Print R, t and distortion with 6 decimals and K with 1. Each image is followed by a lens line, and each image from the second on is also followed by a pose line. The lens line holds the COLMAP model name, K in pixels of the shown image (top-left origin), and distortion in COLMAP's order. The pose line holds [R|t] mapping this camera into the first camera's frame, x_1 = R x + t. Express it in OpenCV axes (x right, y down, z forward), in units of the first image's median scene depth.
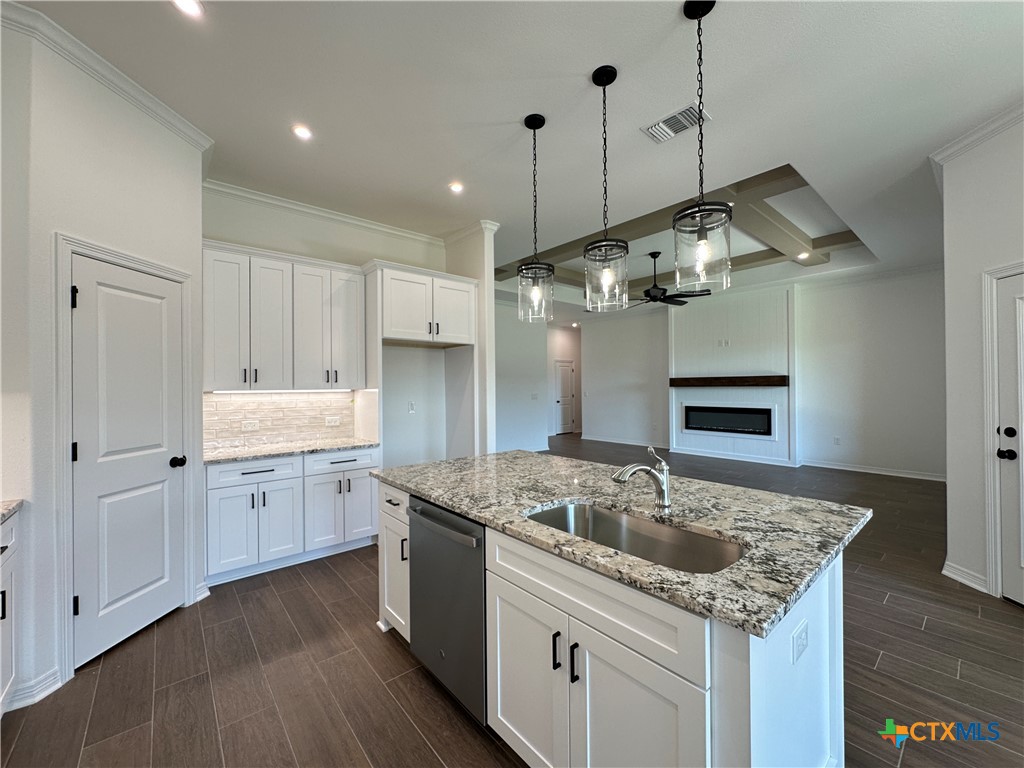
lens RADIAL K [[409.7, 0, 510.5], [0, 409.7, 383.4], [0, 0, 1]] dist [-0.002736, 0.000743]
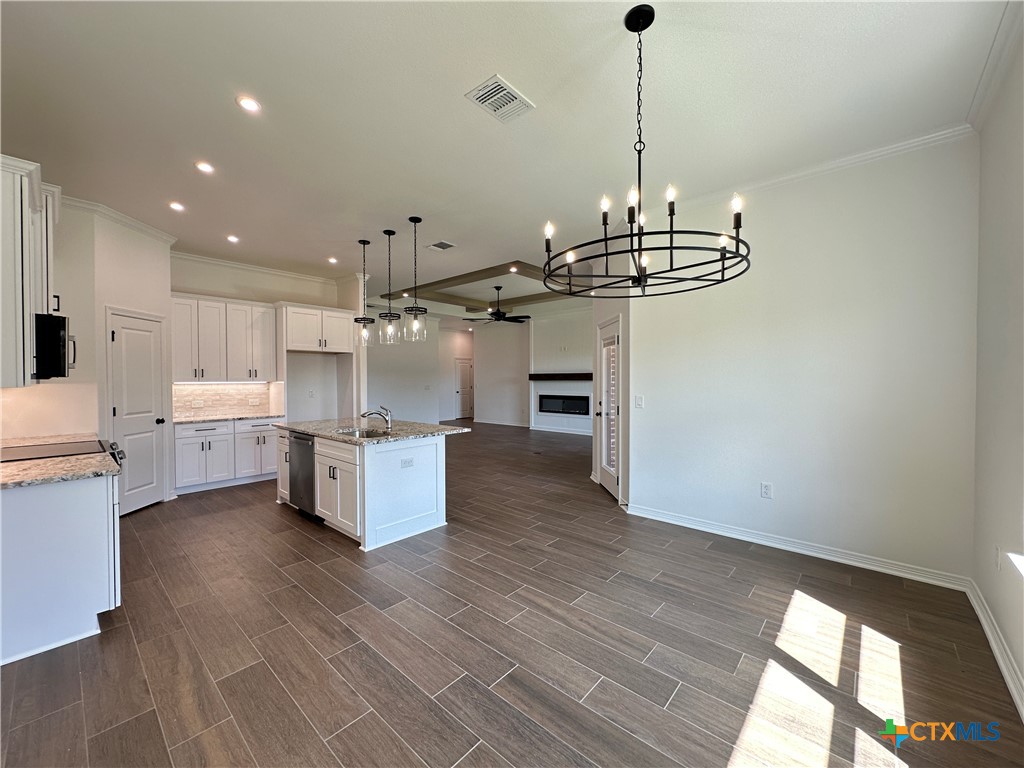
lens RADIAL K [[407.4, 0, 512.0], [0, 407.4, 384.0], [0, 0, 1]] dist [-0.001748, 0.000115]
pose [[0.990347, 0.003369, 0.138568, 0.409369], [-0.006127, 0.999791, 0.019489, -0.015745], [-0.138473, -0.020150, 0.990161, -0.846921]]
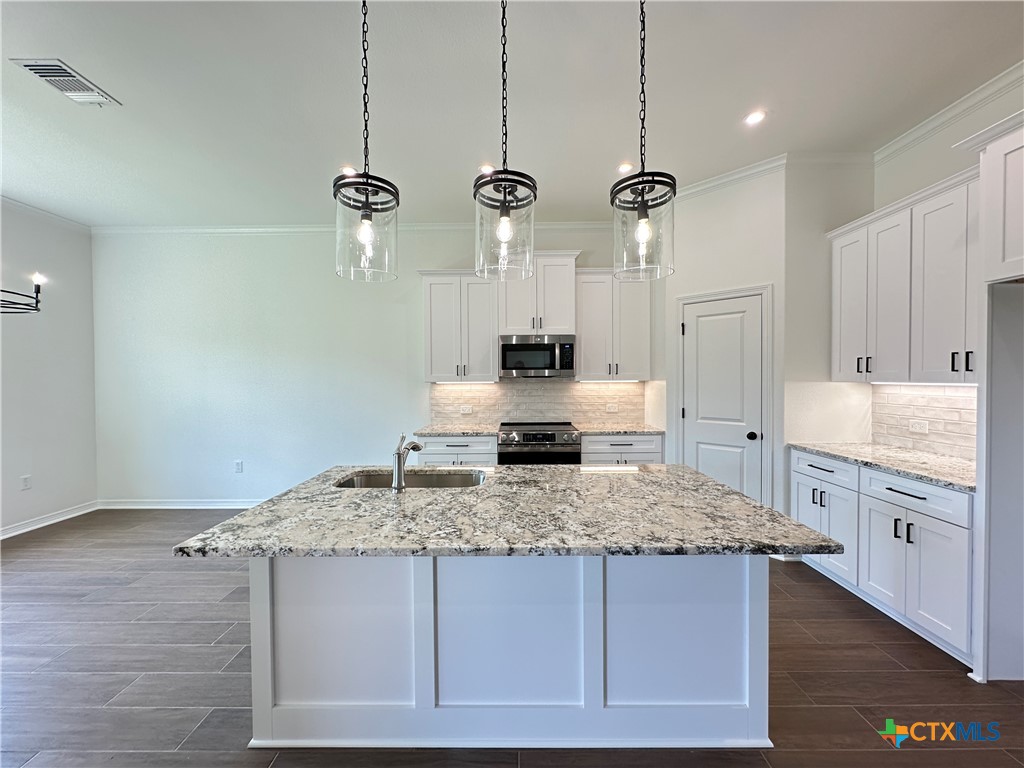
lens RADIAL K [[409.7, 0, 510.5], [0, 409.7, 383.4], [0, 0, 1]] dist [-0.002736, 0.000743]
pose [[-0.653303, 0.024406, -0.756703, 0.551041], [0.017213, 0.999701, 0.017382, -0.008105], [0.756901, -0.001669, -0.653527, 1.060581]]
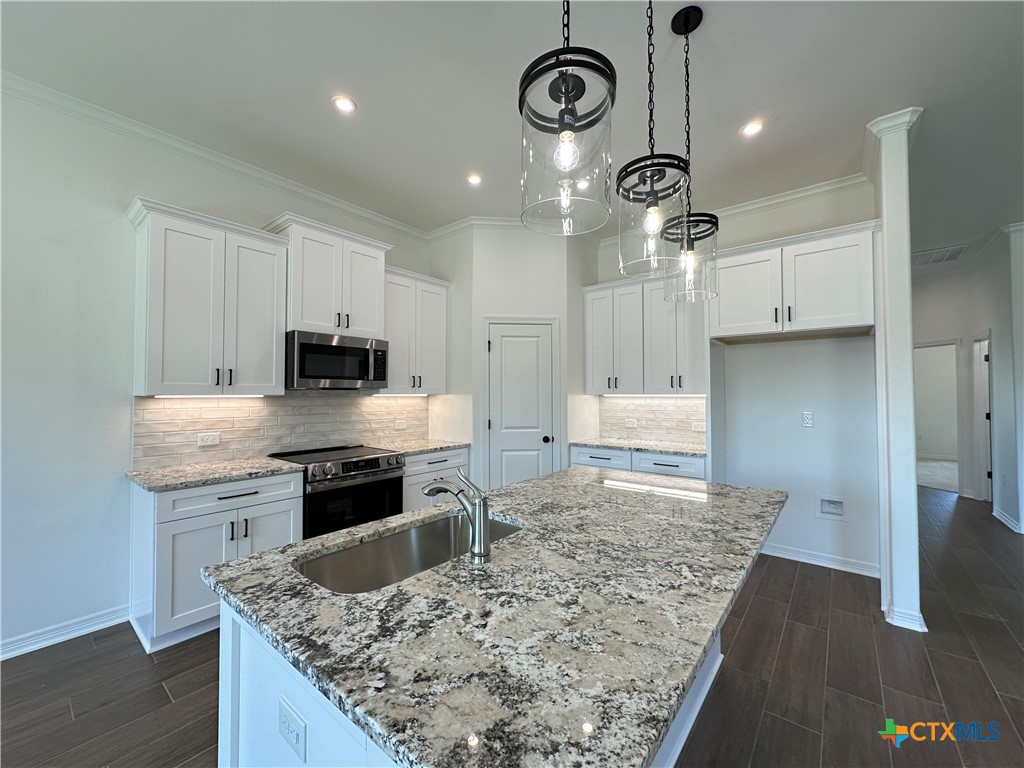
lens RADIAL K [[409.7, 0, 510.5], [0, 409.7, 383.4], [0, 0, 1]] dist [-0.002736, 0.000743]
pose [[0.182505, -0.017134, -0.983056, 0.591210], [0.007077, 0.999845, -0.016113, 0.001116], [0.983179, -0.004016, 0.182598, 0.484072]]
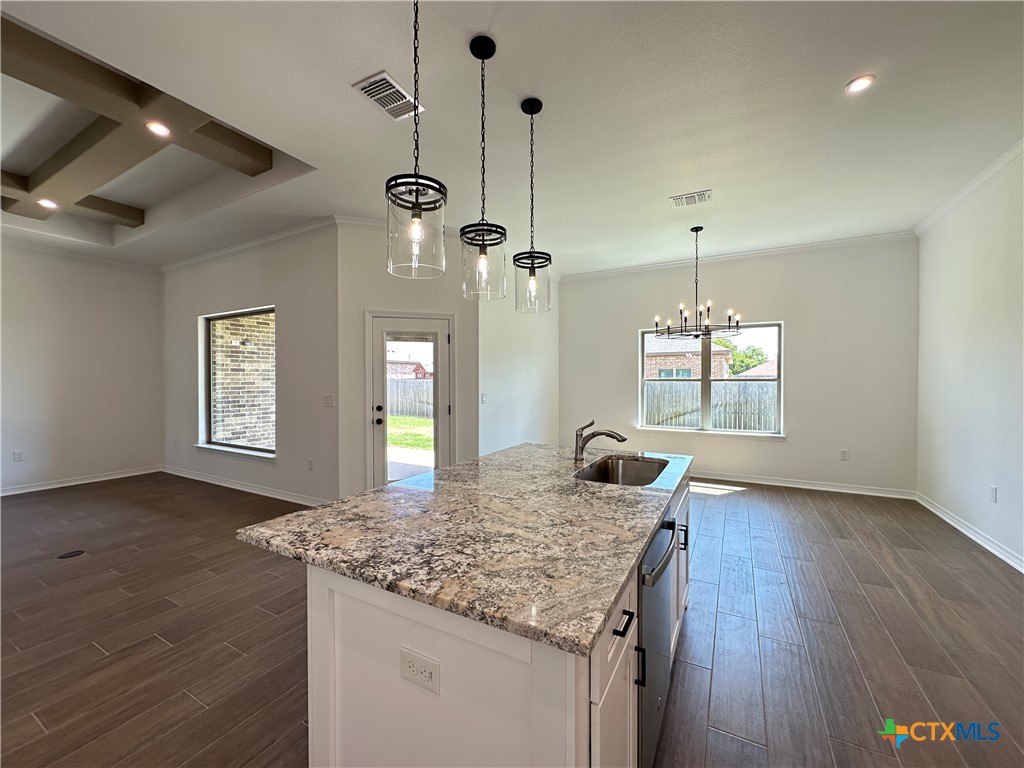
lens RADIAL K [[409.7, 0, 510.5], [0, 409.7, 383.4], [0, 0, 1]] dist [-0.002736, 0.000743]
pose [[-0.351326, -0.002083, 0.936251, -0.489865], [-0.001209, 0.999998, 0.001771, 0.010791], [-0.936252, -0.000510, -0.351328, 0.924408]]
